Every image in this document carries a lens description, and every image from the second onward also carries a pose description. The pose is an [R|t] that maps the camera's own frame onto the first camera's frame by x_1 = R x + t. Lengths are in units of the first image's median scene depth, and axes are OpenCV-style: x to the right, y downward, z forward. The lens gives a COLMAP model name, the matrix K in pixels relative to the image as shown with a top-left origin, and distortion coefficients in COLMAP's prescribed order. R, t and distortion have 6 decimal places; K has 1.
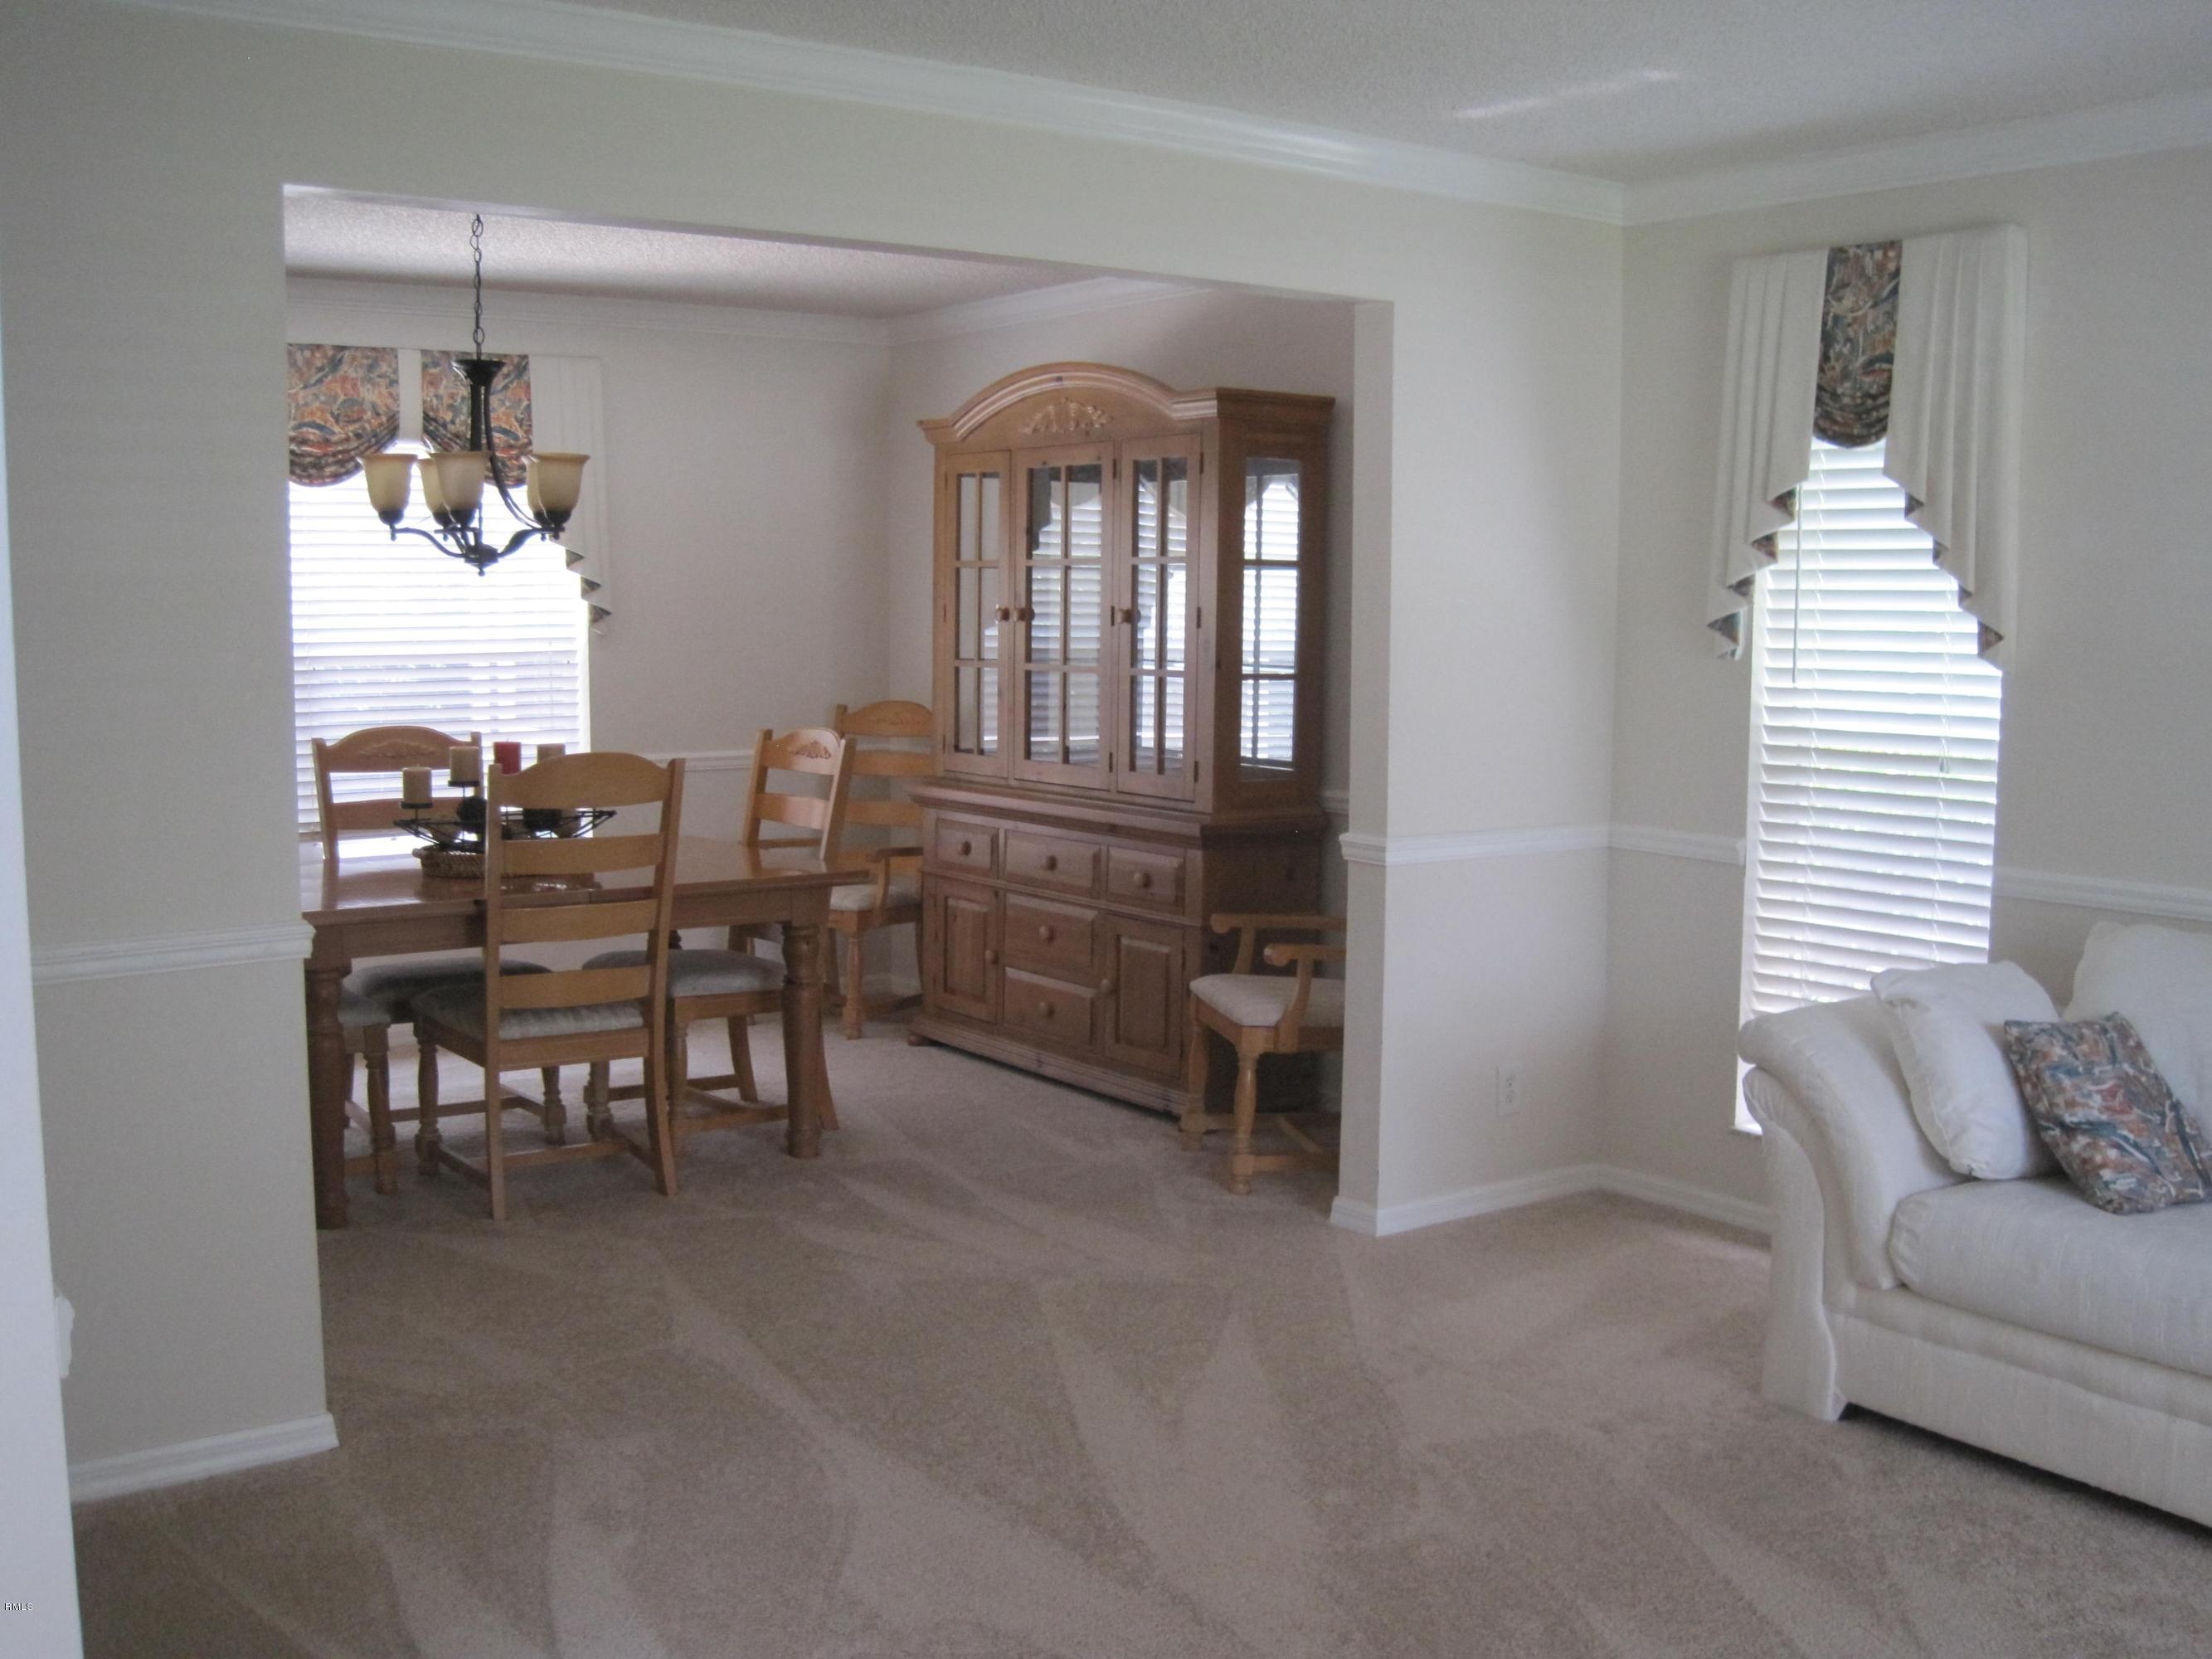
lens RADIAL K [[2282.4, 0, 1114.4], [0, 2282.4, 864.3], [0, 0, 1]] dist [-0.180461, 0.137183]
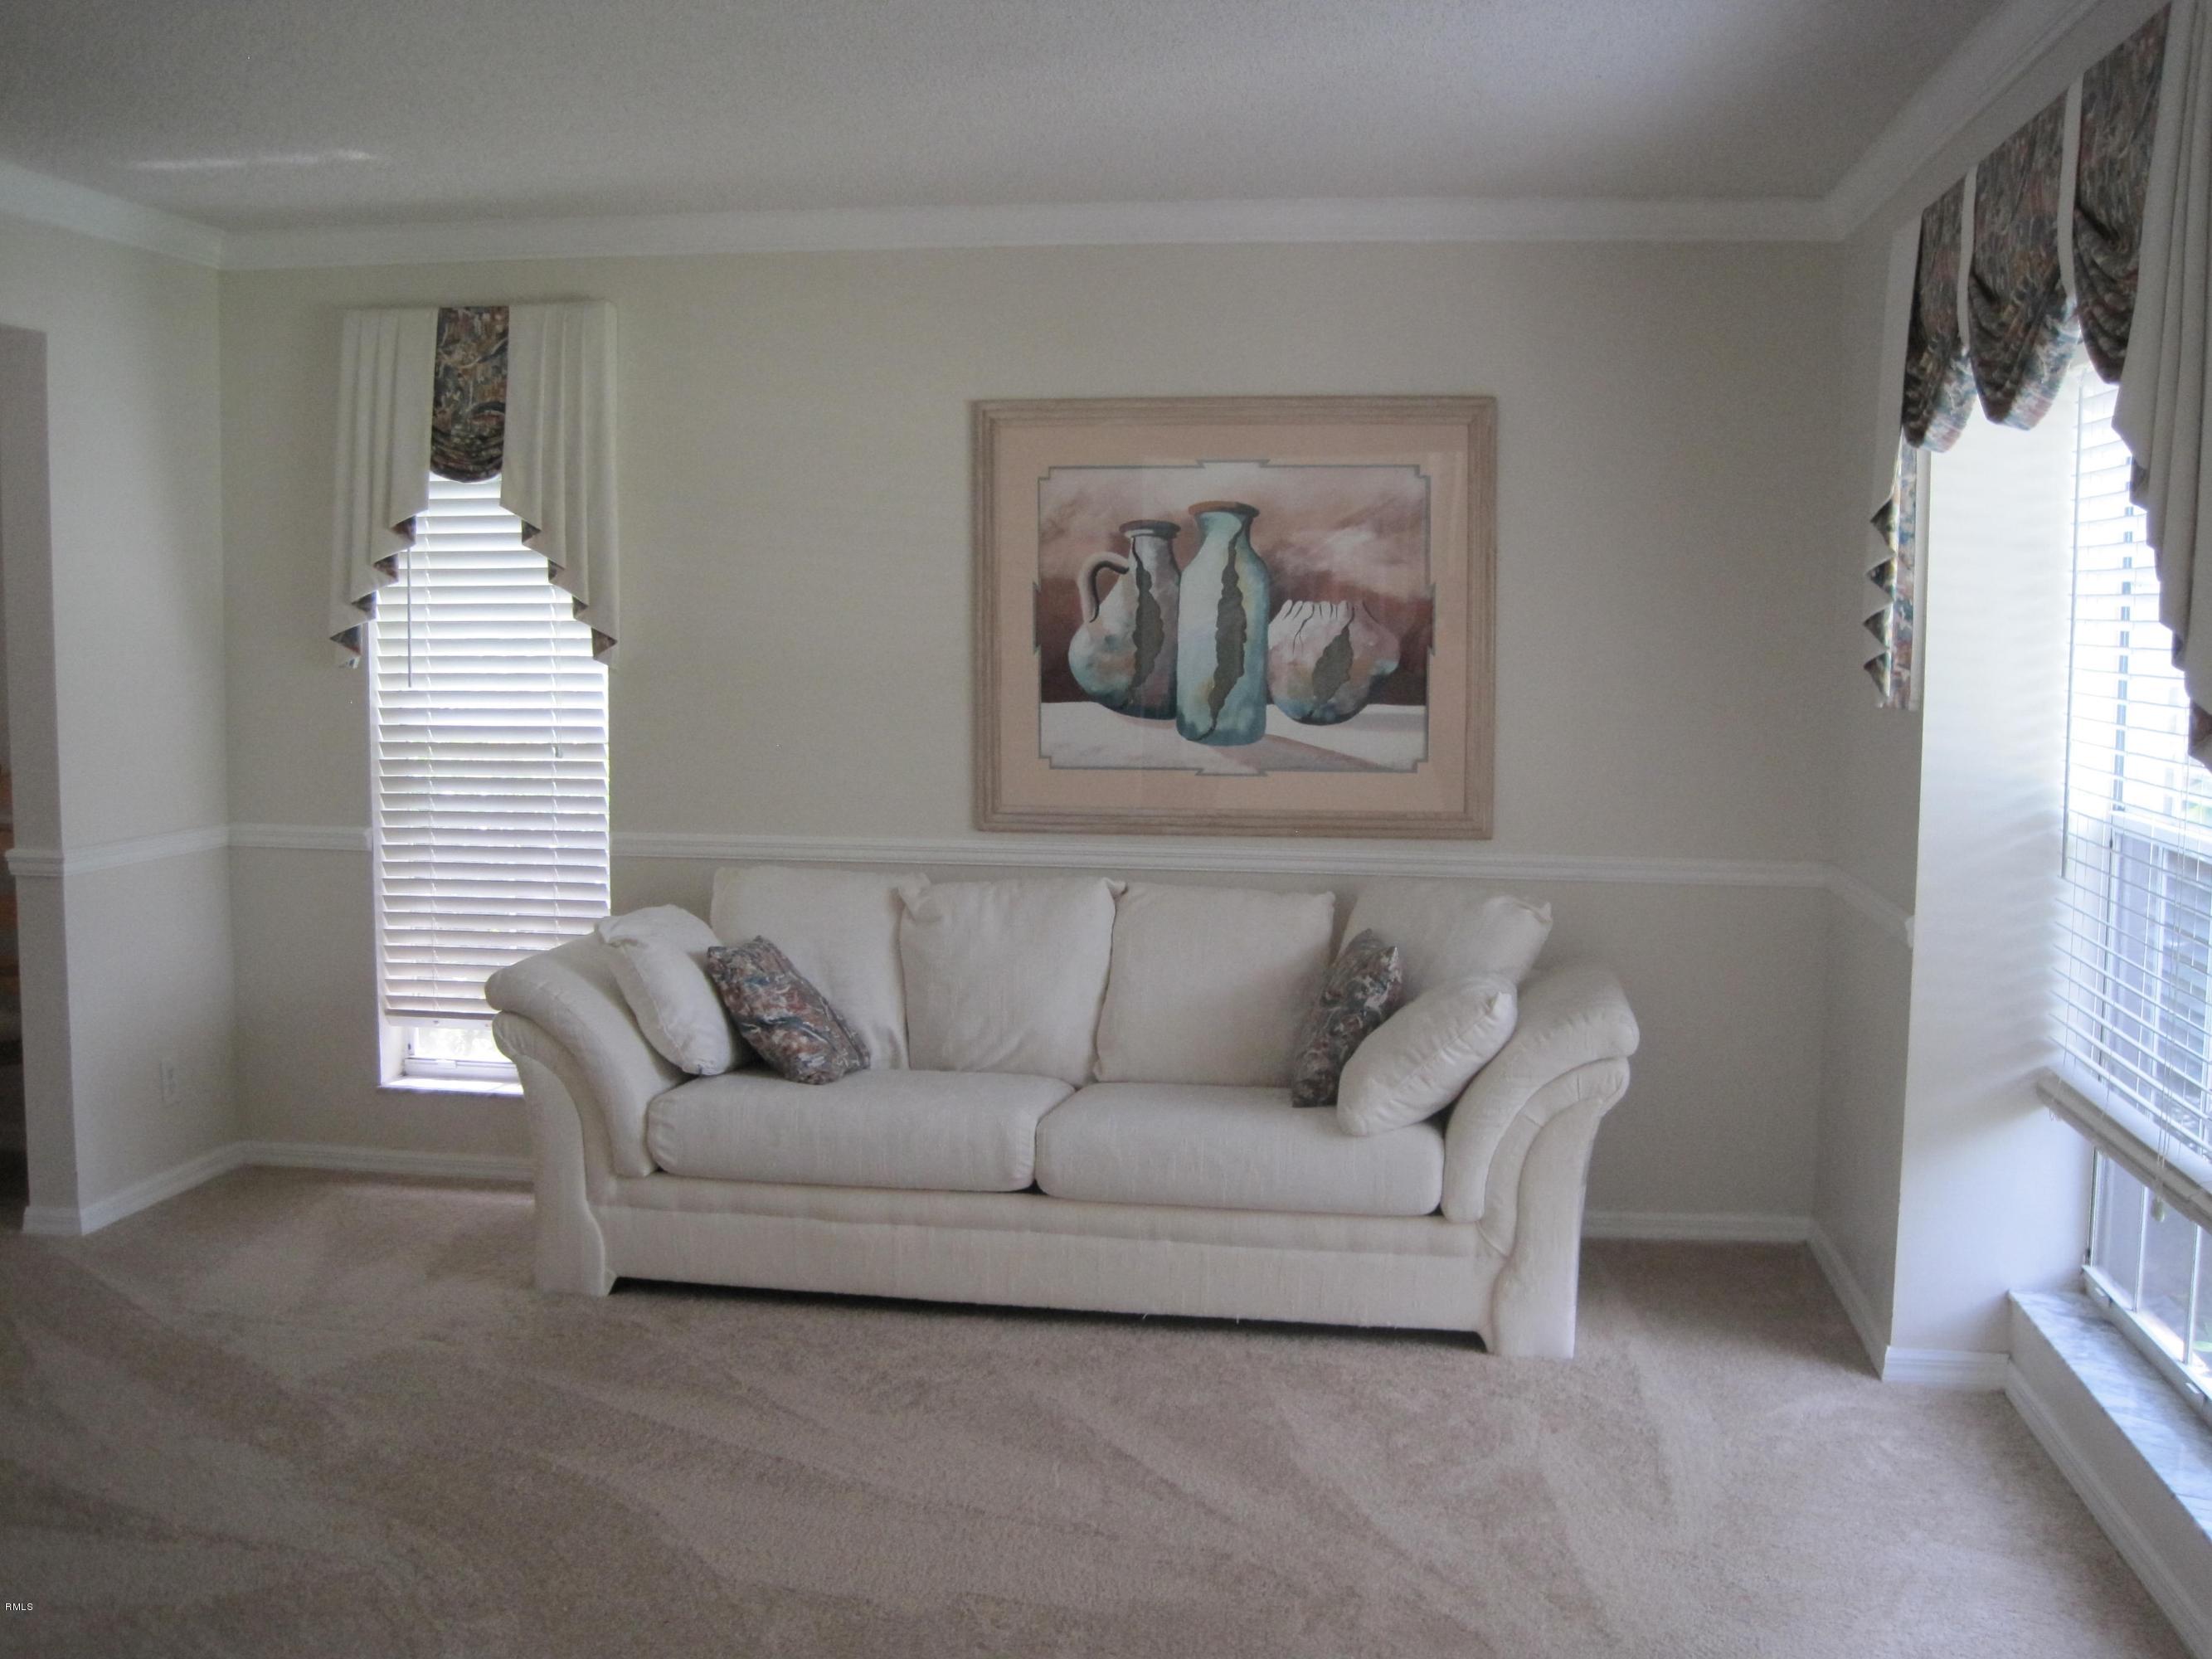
lens RADIAL K [[2279.8, 0, 1117.0], [0, 2279.8, 831.9], [0, 0, 1]] dist [-0.176873, 0.133314]
pose [[0.703008, -0.069190, 0.707809, -0.270735], [0.080769, 0.996584, 0.017198, 0.001818], [-0.706581, 0.045079, 0.706195, -0.052882]]
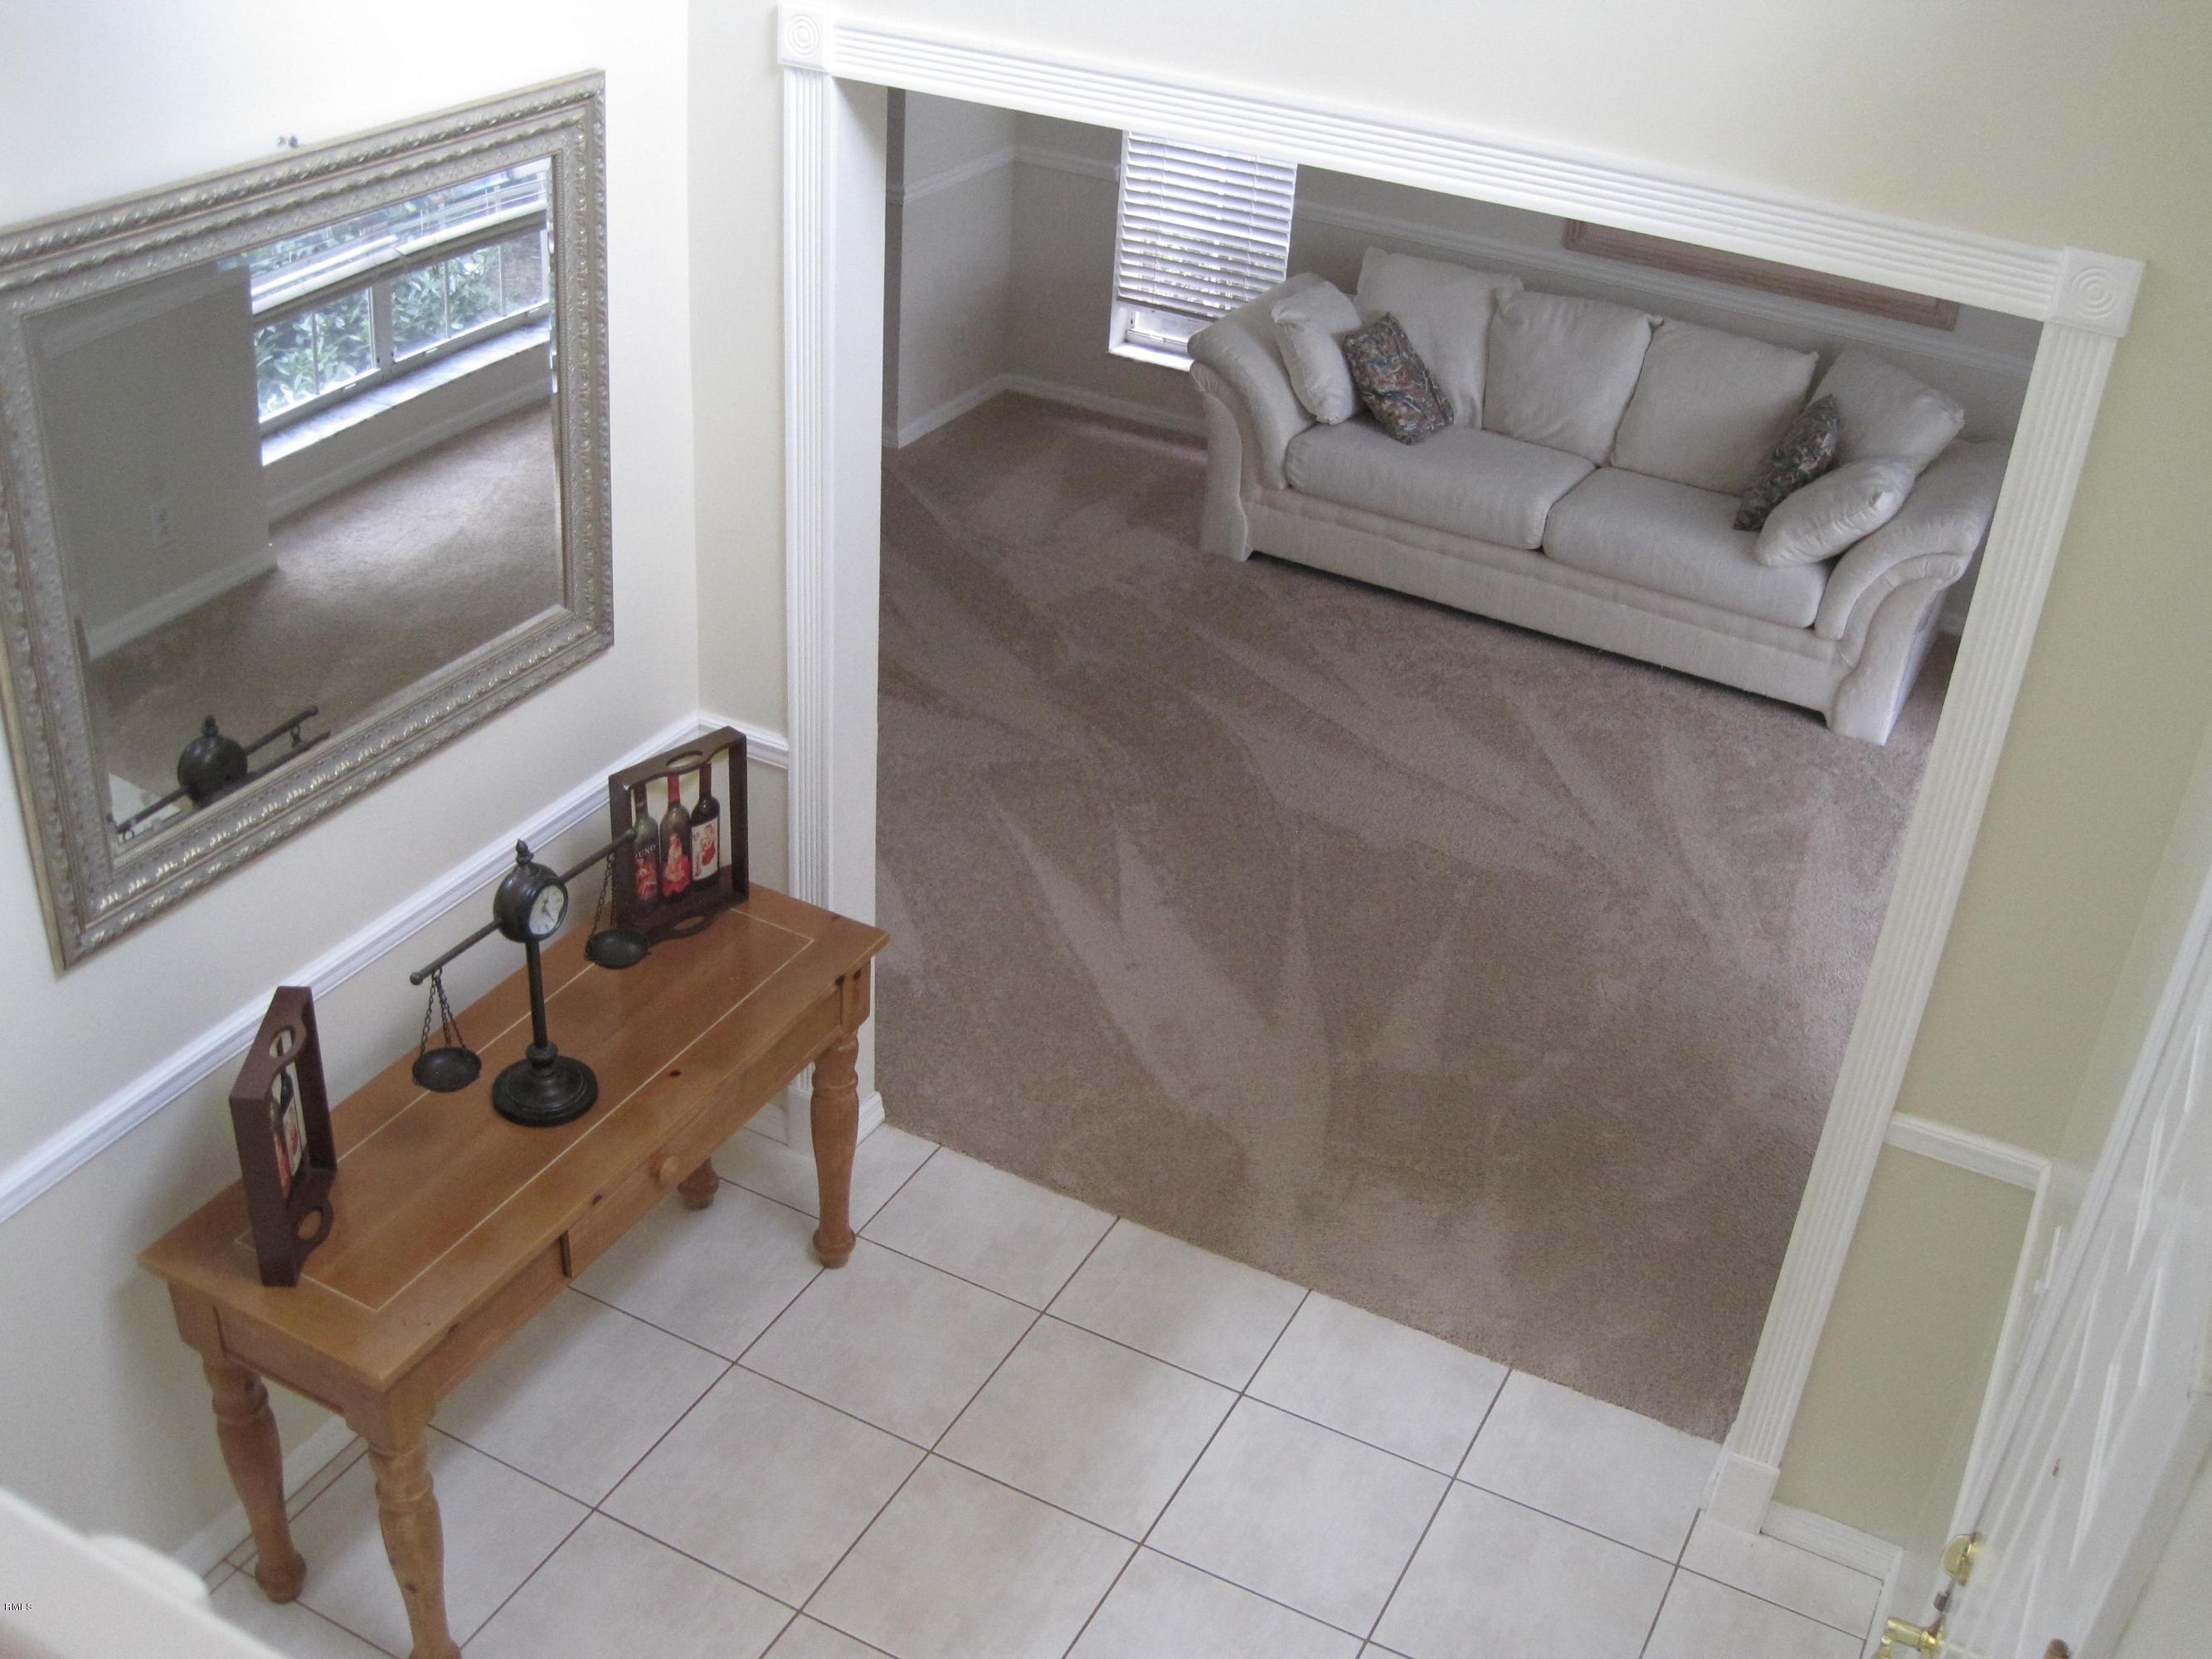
lens RADIAL K [[2279.8, 0, 1117.0], [0, 2279.8, 831.9], [0, 0, 1]] dist [-0.176873, 0.133314]
pose [[0.892222, -0.182810, 0.412941, -0.459422], [-0.009050, 0.906980, 0.421077, -0.260938], [-0.451506, -0.379431, 0.807573, -0.409599]]
